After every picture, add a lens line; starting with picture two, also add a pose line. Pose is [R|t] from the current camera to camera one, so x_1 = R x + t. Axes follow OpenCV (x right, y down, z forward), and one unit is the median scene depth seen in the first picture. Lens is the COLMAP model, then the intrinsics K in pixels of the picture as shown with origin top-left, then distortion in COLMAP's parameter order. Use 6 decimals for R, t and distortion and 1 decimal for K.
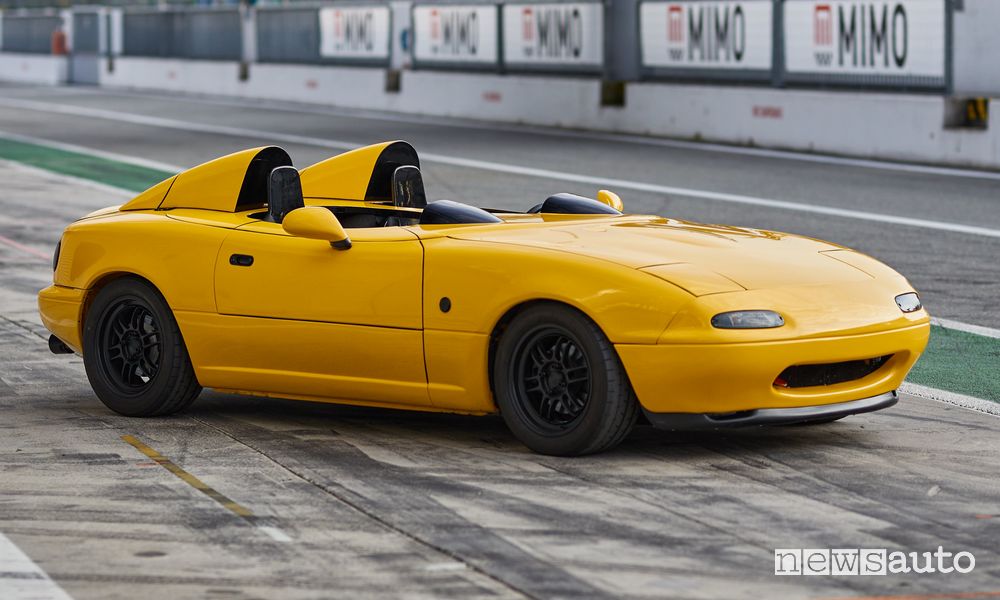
lens RADIAL K [[2242.7, 0, 500.0], [0, 2242.7, 300.0], [0, 0, 1]] dist [0.483506, 0.033547]
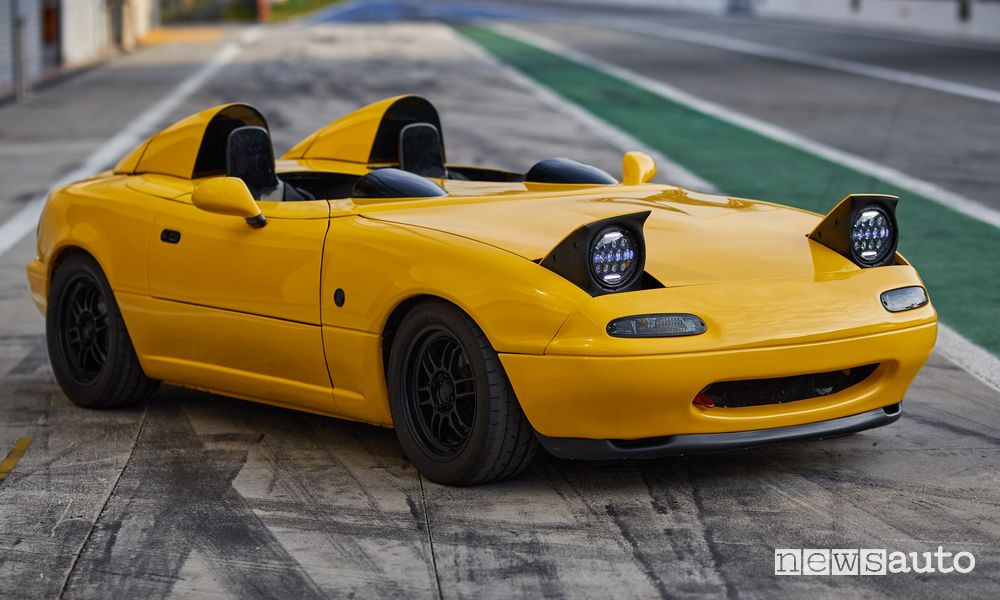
lens RADIAL K [[2242.7, 0, 500.0], [0, 2242.7, 300.0], [0, 0, 1]] dist [0.483506, 0.033547]
pose [[0.990027, 0.009915, -0.140528, 0.150645], [-0.006197, 0.999620, 0.026866, -0.019621], [0.140741, -0.025727, 0.989712, 0.174008]]
